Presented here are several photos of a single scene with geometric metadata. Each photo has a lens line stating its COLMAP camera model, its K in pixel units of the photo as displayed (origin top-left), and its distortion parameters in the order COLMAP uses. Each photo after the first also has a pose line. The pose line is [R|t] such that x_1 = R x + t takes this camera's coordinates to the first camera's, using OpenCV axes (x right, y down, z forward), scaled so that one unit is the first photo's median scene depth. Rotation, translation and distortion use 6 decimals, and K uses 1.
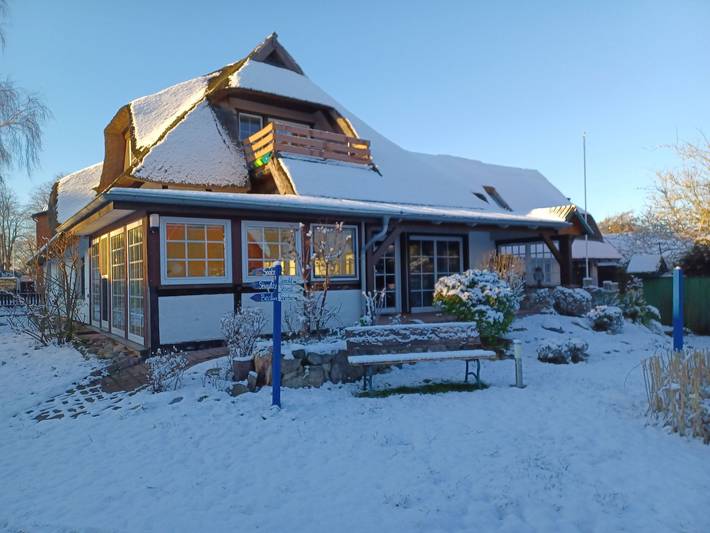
lens RADIAL K [[501.1, 0, 355.0], [0, 501.1, 266.5], [0, 0, 1]] dist [0.001646, 0.001933]
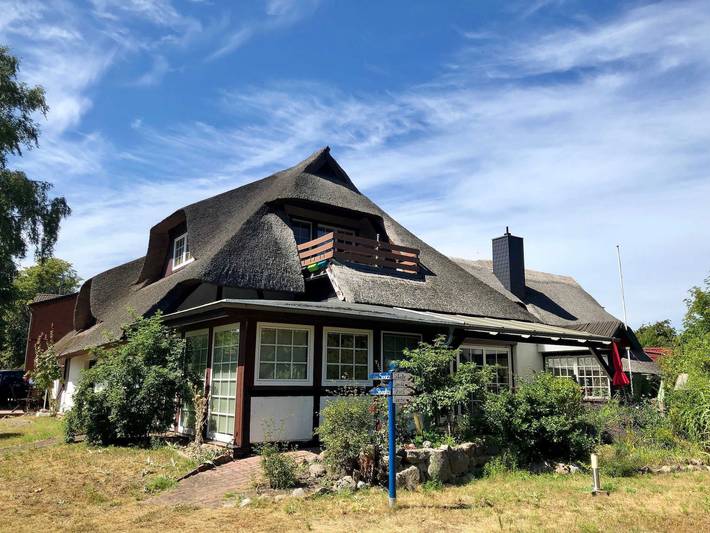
lens RADIAL K [[559.2, 0, 355.0], [0, 559.2, 266.5], [0, 0, 1]] dist [0.006003, 0.000695]
pose [[0.999547, 0.029912, -0.003284, -0.104953], [-0.029995, 0.981611, -0.188520, 0.003514], [-0.002415, 0.188533, 0.982064, -0.130709]]
